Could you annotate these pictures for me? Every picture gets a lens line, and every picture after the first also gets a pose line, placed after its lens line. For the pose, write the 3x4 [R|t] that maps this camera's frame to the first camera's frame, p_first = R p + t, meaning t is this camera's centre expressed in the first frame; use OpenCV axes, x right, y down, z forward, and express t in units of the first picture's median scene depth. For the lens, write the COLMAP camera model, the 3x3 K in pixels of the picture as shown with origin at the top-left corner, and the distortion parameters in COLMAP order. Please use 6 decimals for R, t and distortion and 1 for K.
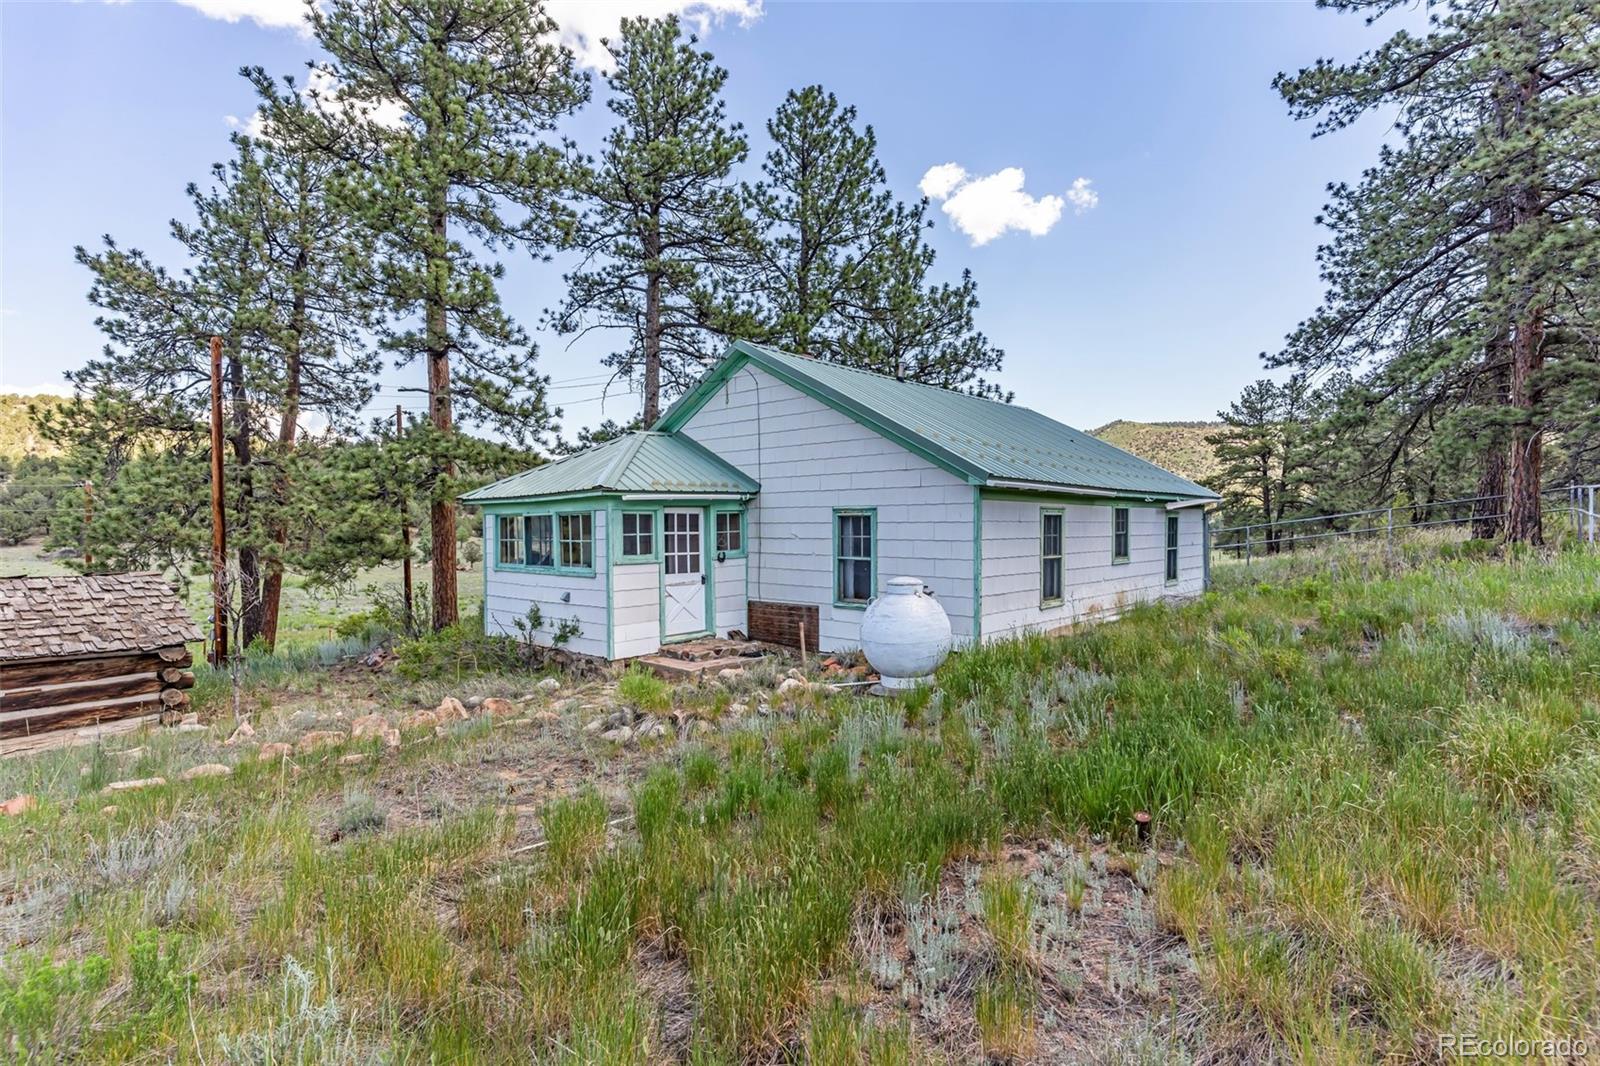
lens RADIAL K [[768.5, 0, 808.8], [0, 768.5, 538.2], [0, 0, 1]] dist [0.004608, 0.000963]
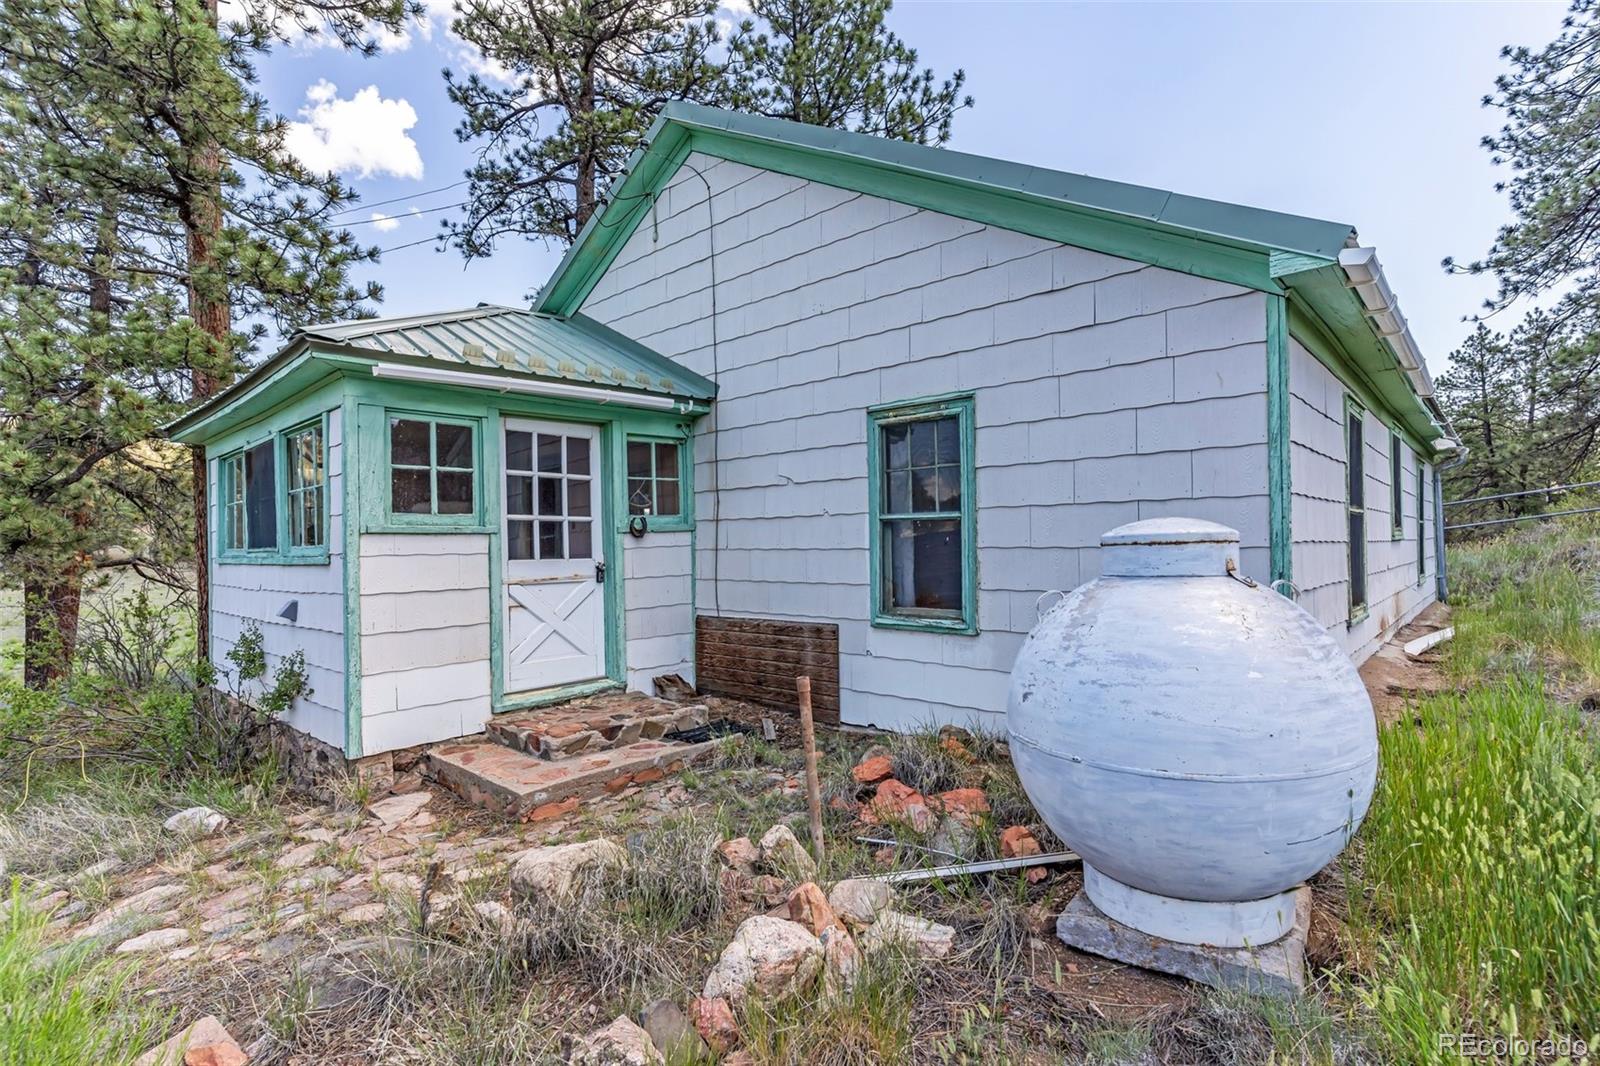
lens RADIAL K [[768.5, 0, 789.2], [0, 768.5, 534.1], [0, 0, 1]] dist [0.004608, 0.000963]
pose [[0.999708, -0.012375, -0.020778, -0.006353], [0.011746, 0.999477, -0.030124, 0.046307], [0.021140, 0.029872, 0.999330, 0.524713]]
